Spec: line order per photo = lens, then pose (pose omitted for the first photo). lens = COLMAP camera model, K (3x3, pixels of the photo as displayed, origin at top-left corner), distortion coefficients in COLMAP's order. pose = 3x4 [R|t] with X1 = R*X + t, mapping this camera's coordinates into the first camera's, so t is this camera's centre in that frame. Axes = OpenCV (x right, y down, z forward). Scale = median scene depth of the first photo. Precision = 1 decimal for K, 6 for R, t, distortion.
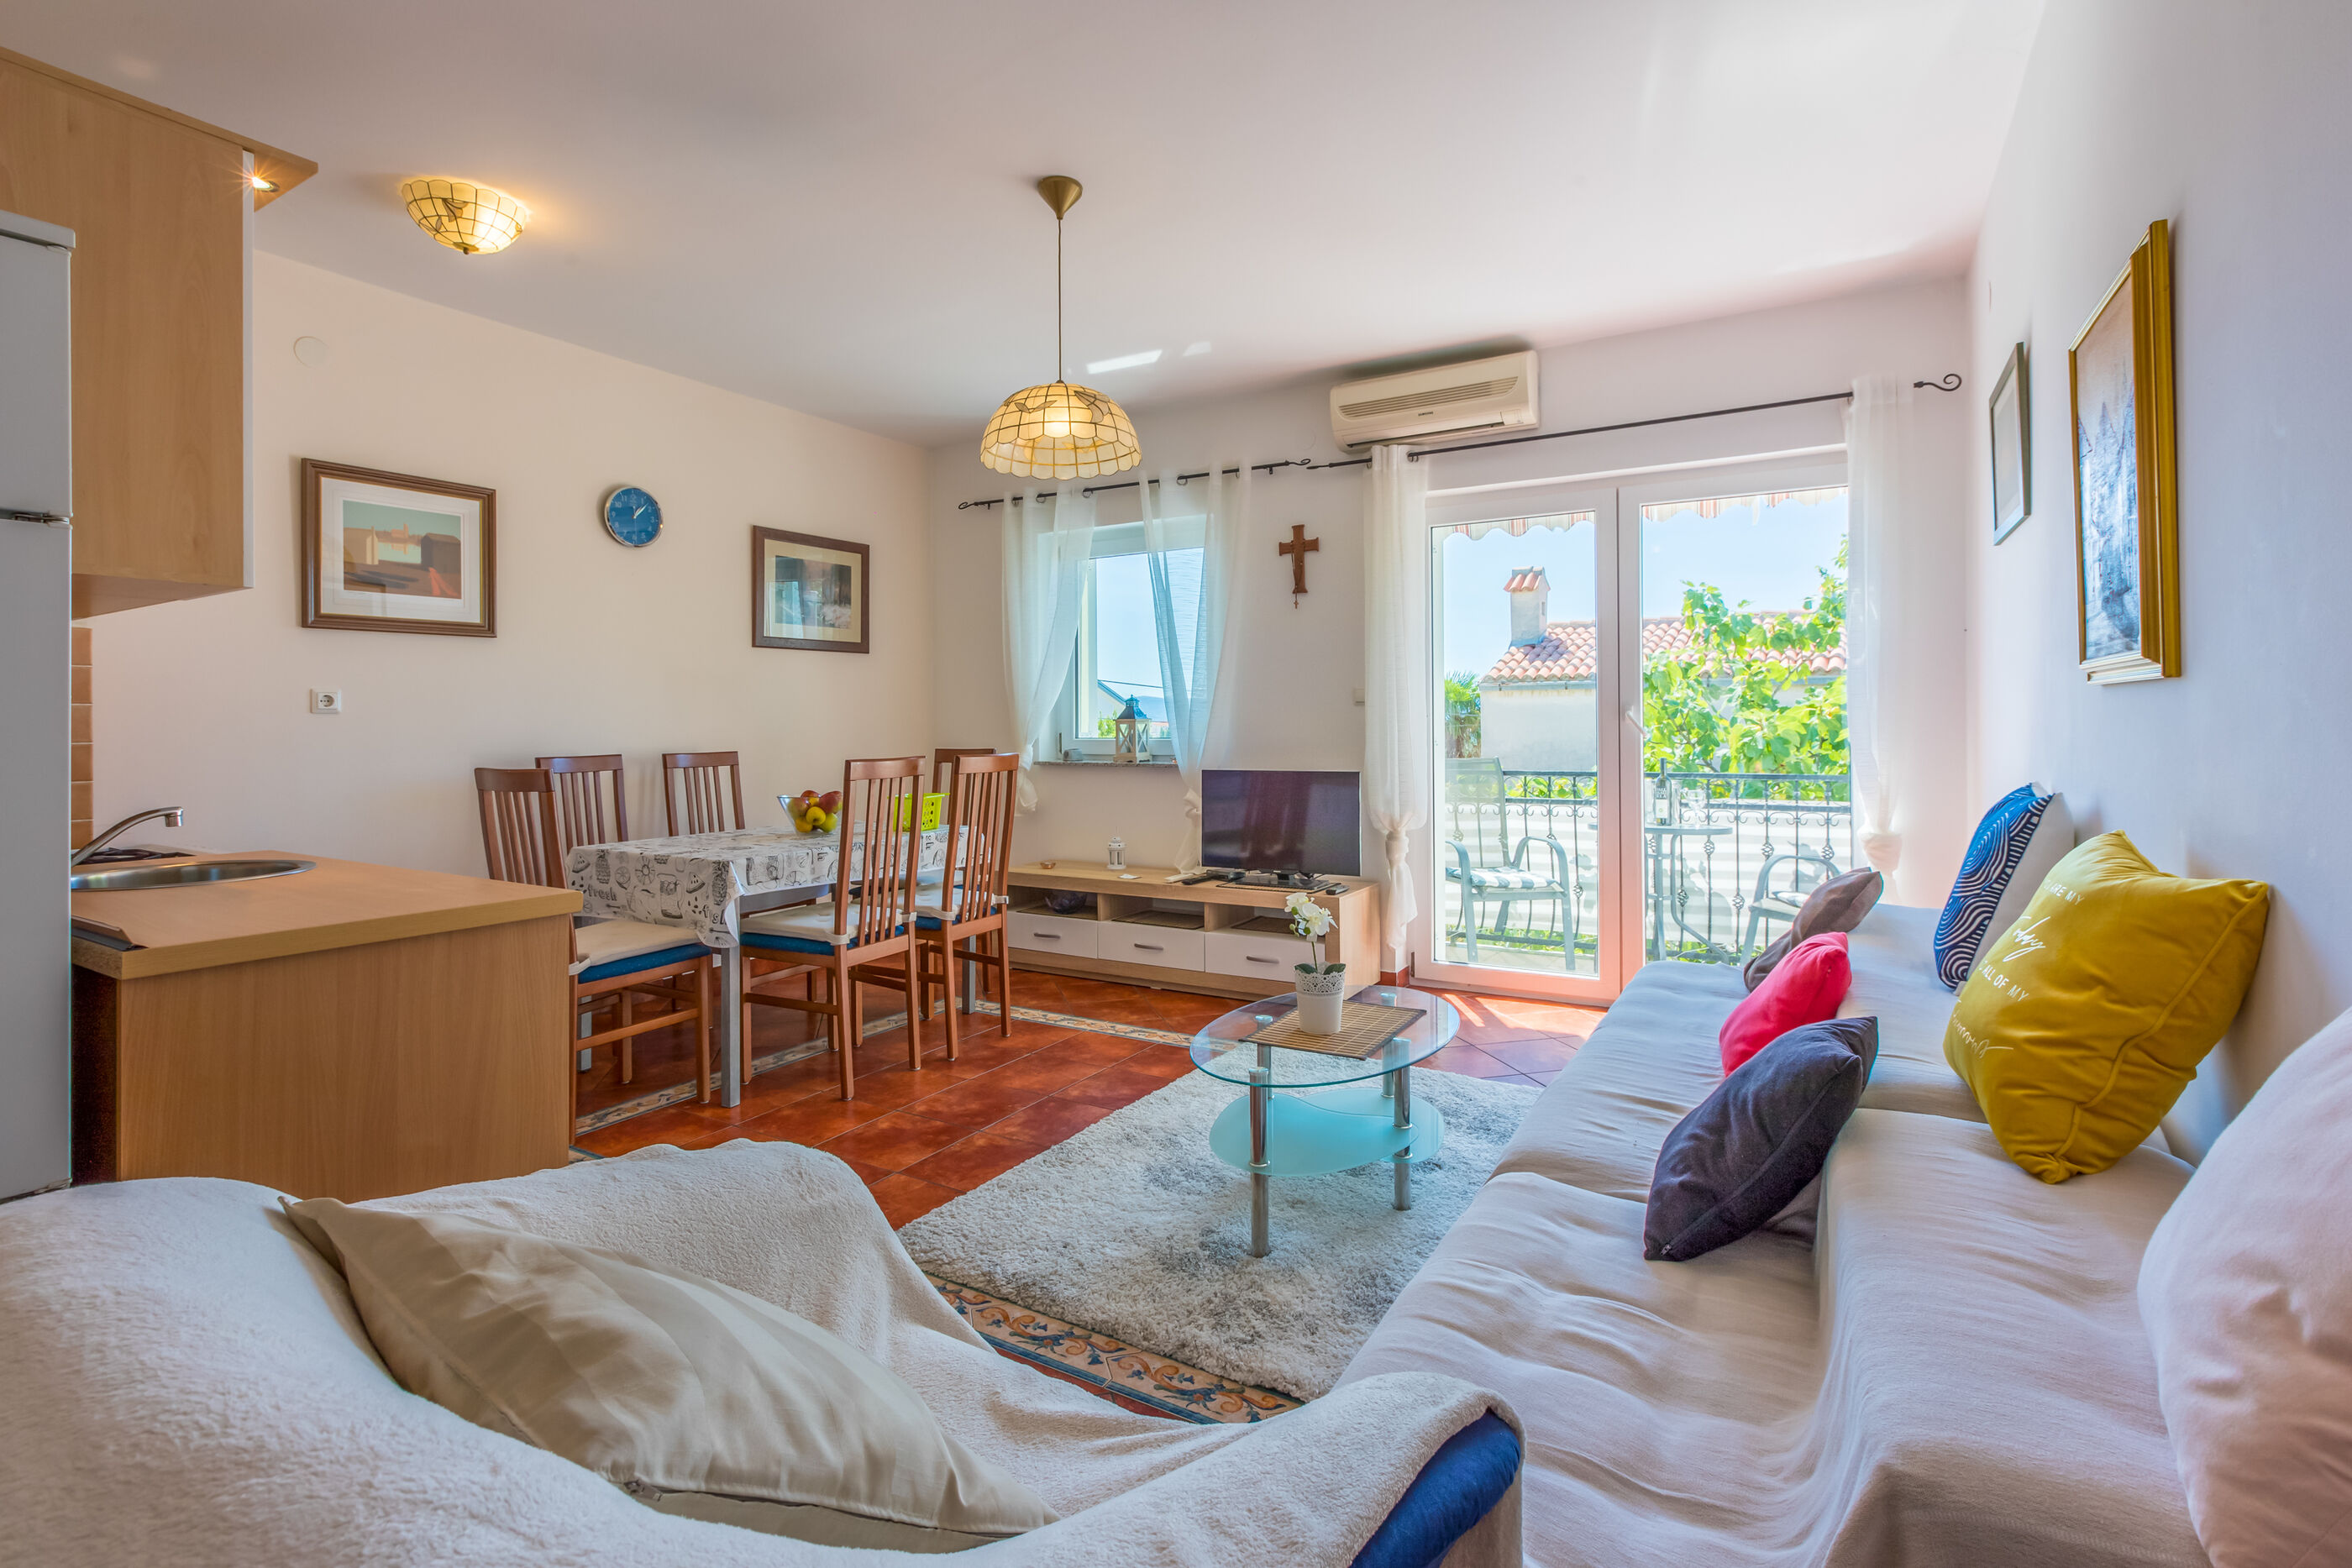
lens RADIAL K [[1085.1, 0, 1165.8], [0, 1085.1, 718.7], [0, 0, 1]] dist [-0.001050, 0.000202]
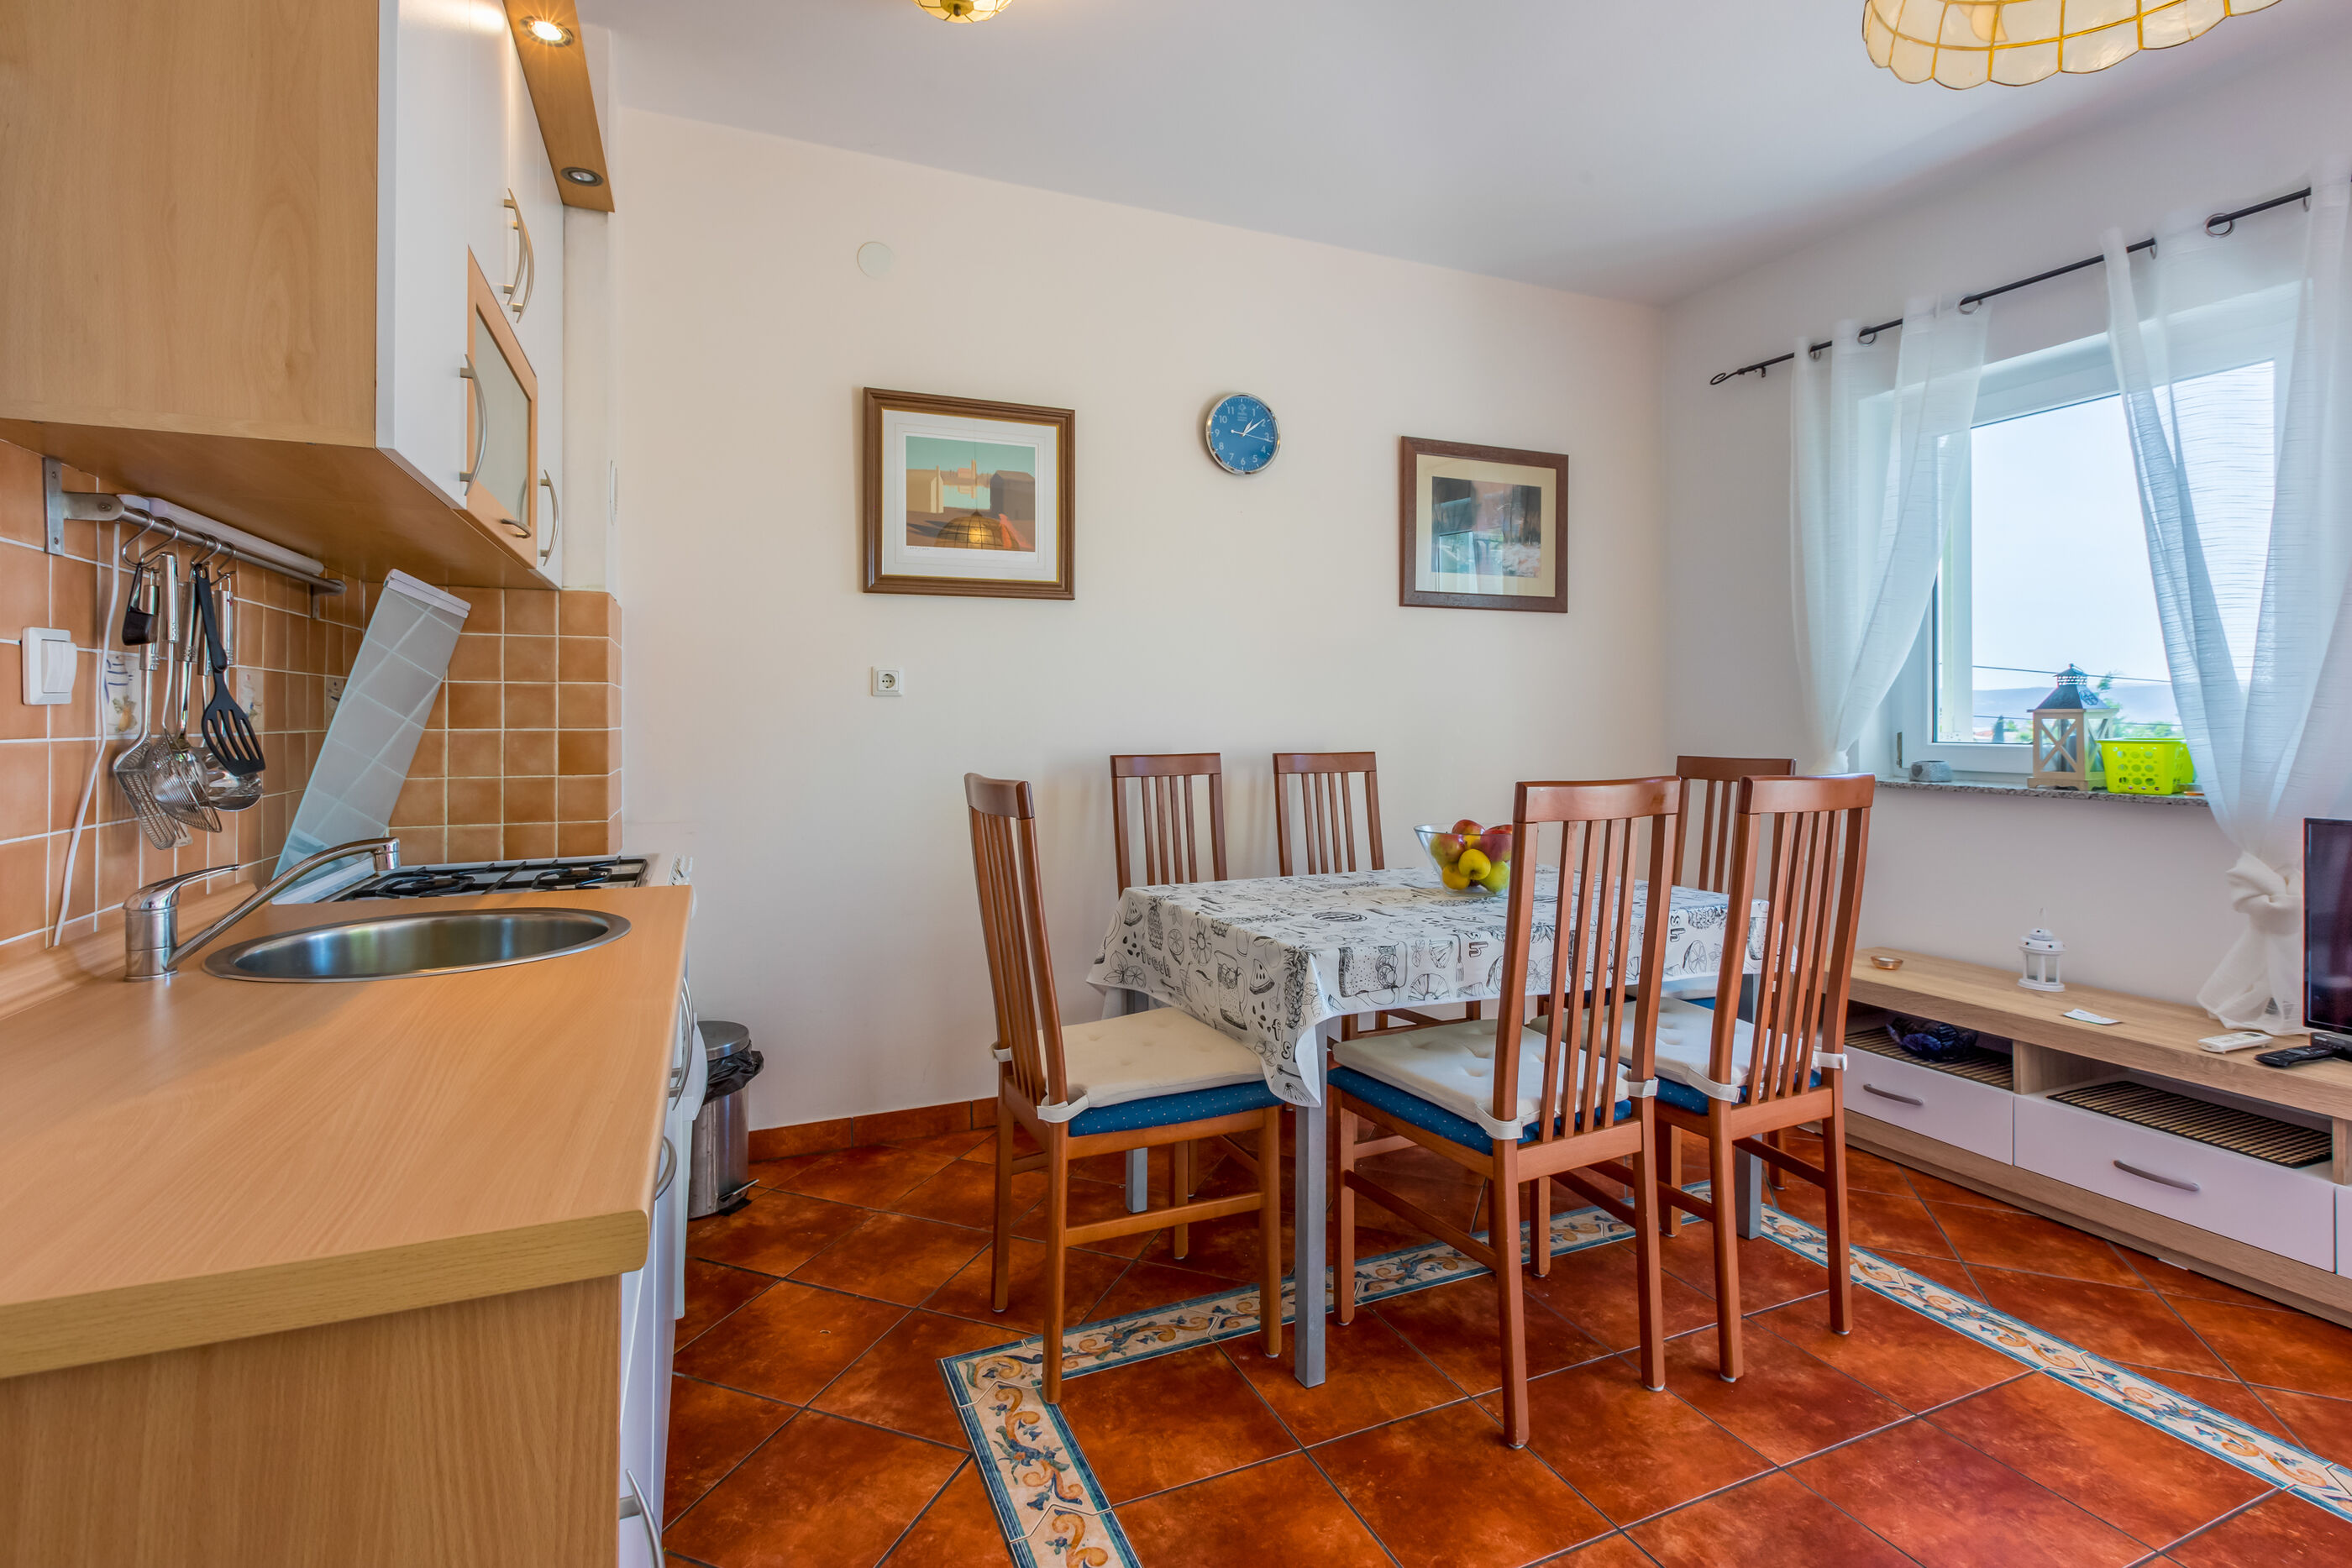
lens RADIAL K [[1089.5, 0, 1160.6], [0, 1089.5, 713.9], [0, 0, 1]] dist [0.000432, -0.000646]
pose [[0.811014, 0.005908, -0.584996, -0.108738], [-0.004813, 0.999983, 0.003426, 0.004202], [0.585006, 0.000037, 0.811029, 0.402708]]
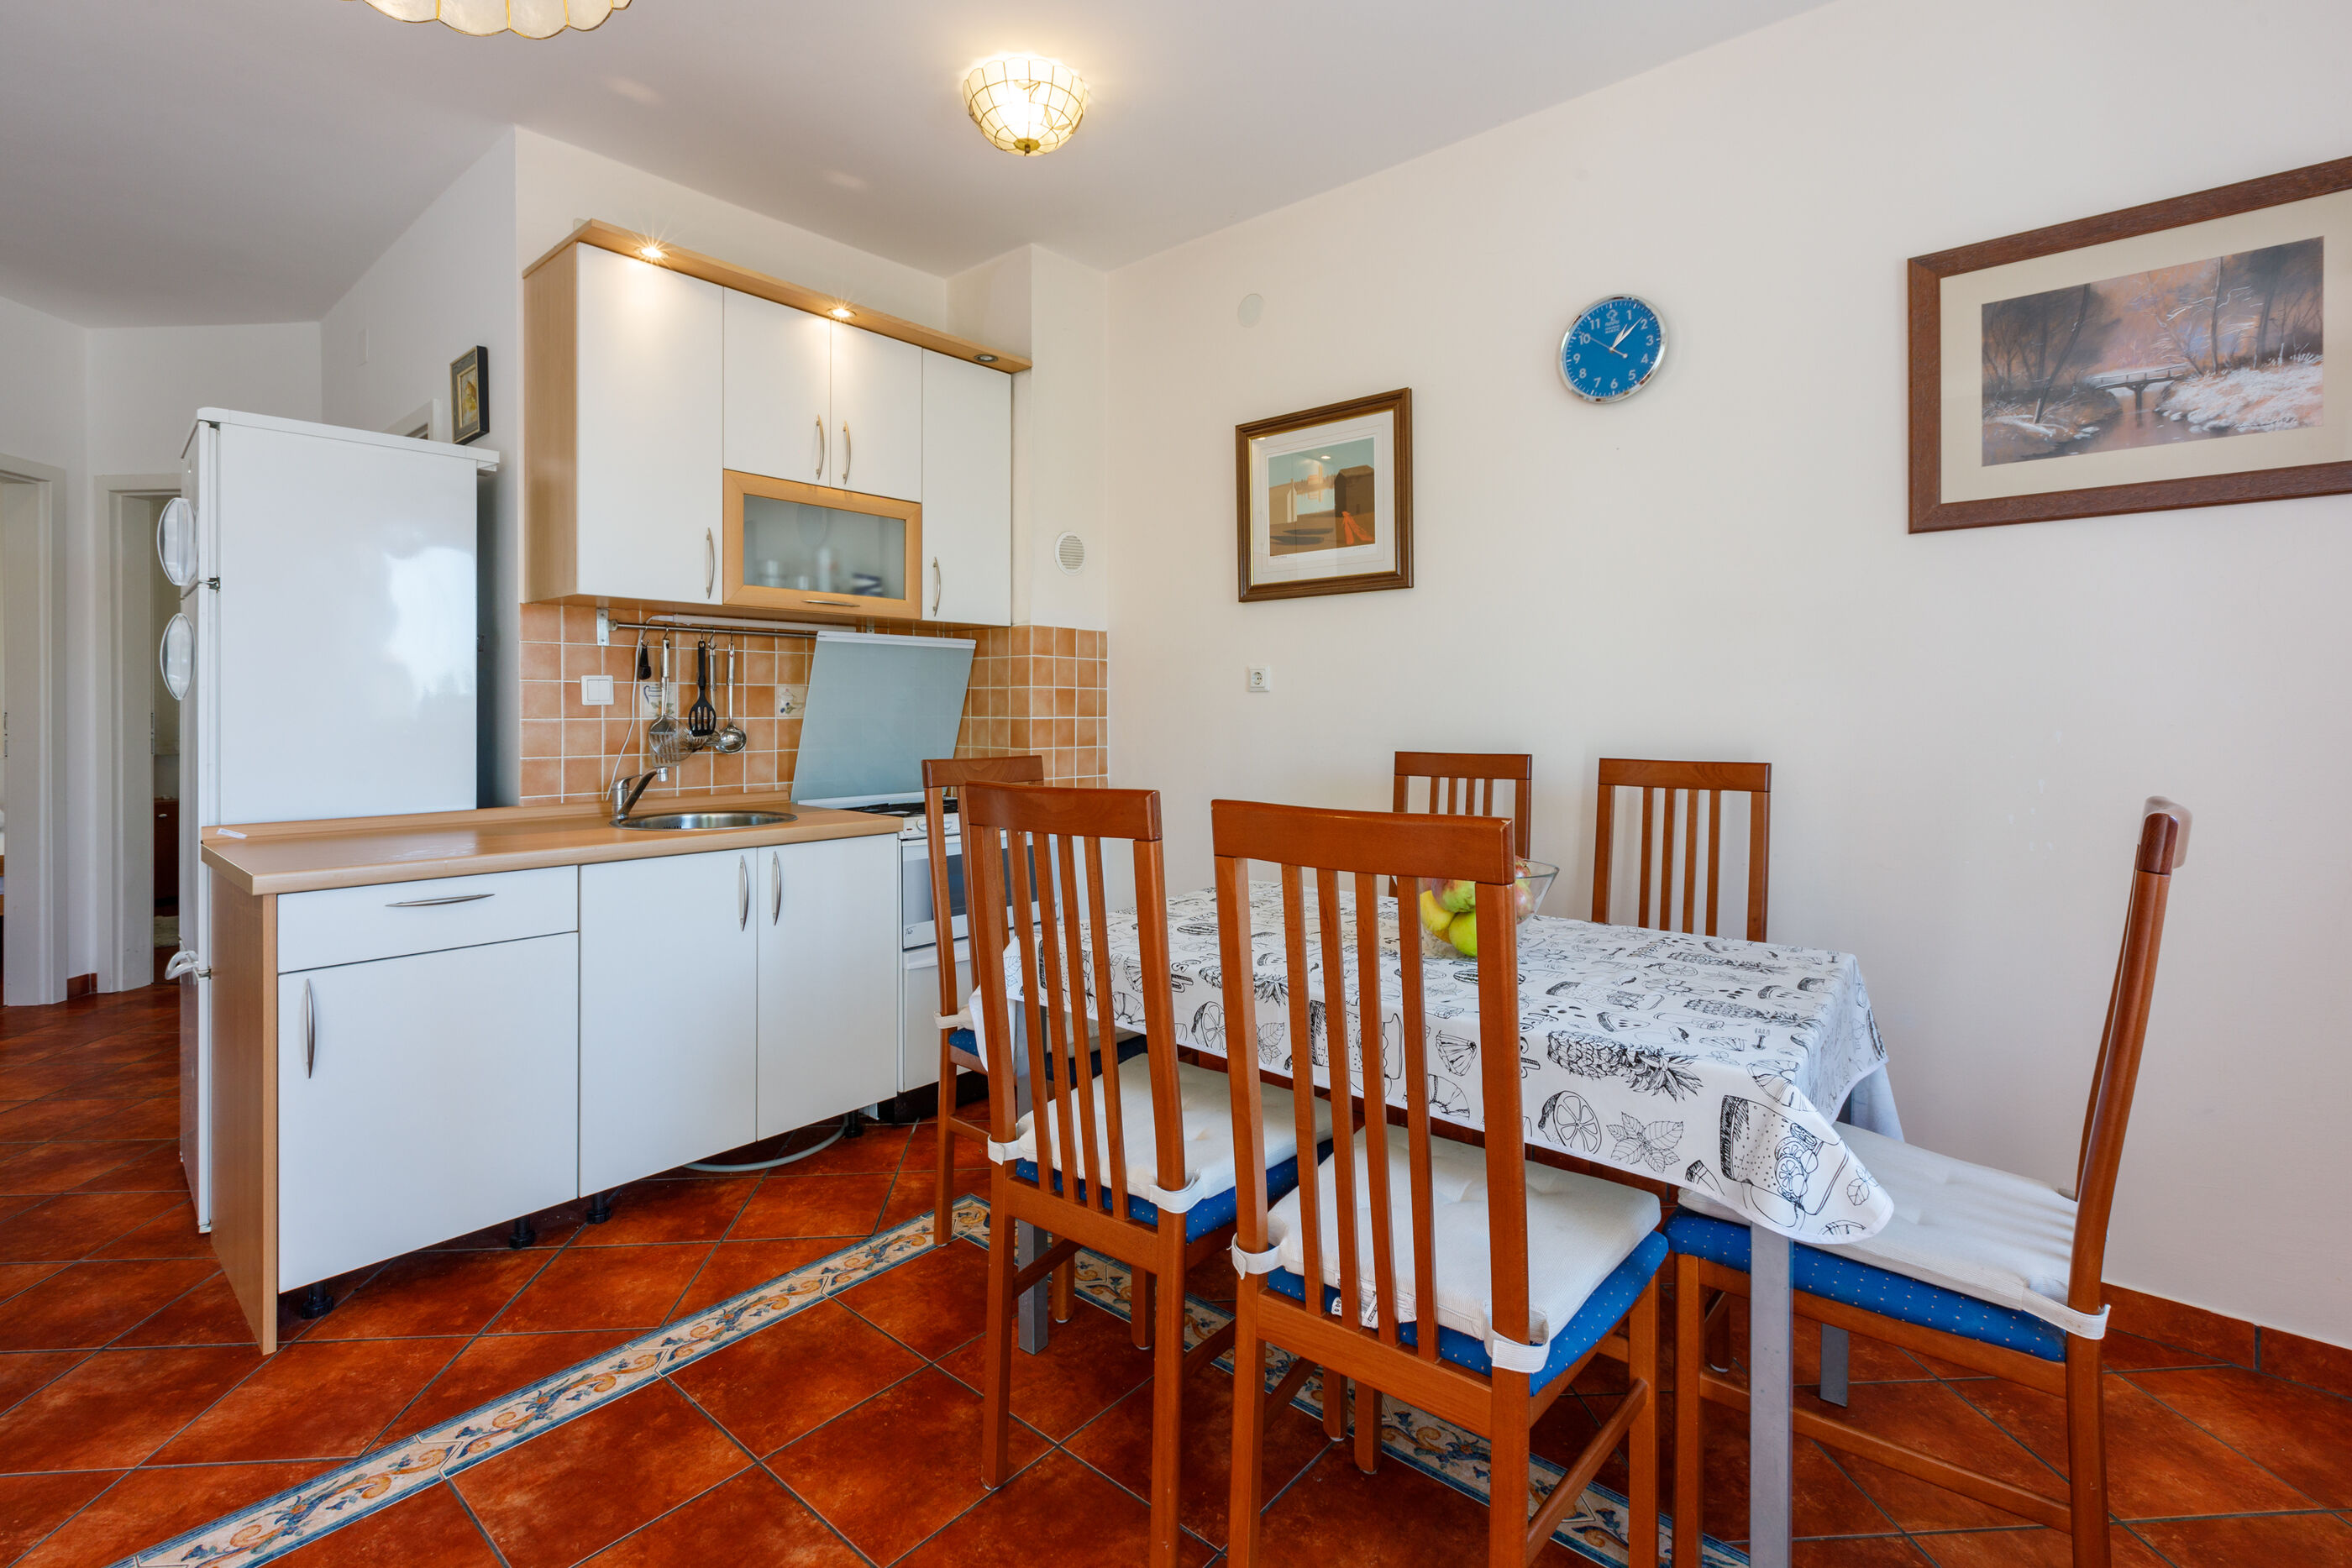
lens RADIAL K [[1061.4, 0, 1170.0], [0, 1061.4, 719.6], [0, 0, 1]] dist [0.001287, -0.000657]
pose [[-0.161461, 0.018255, -0.986710, 0.127455], [0.002811, 0.999833, 0.018037, 0.002111], [0.986875, 0.000139, -0.161486, 0.959693]]
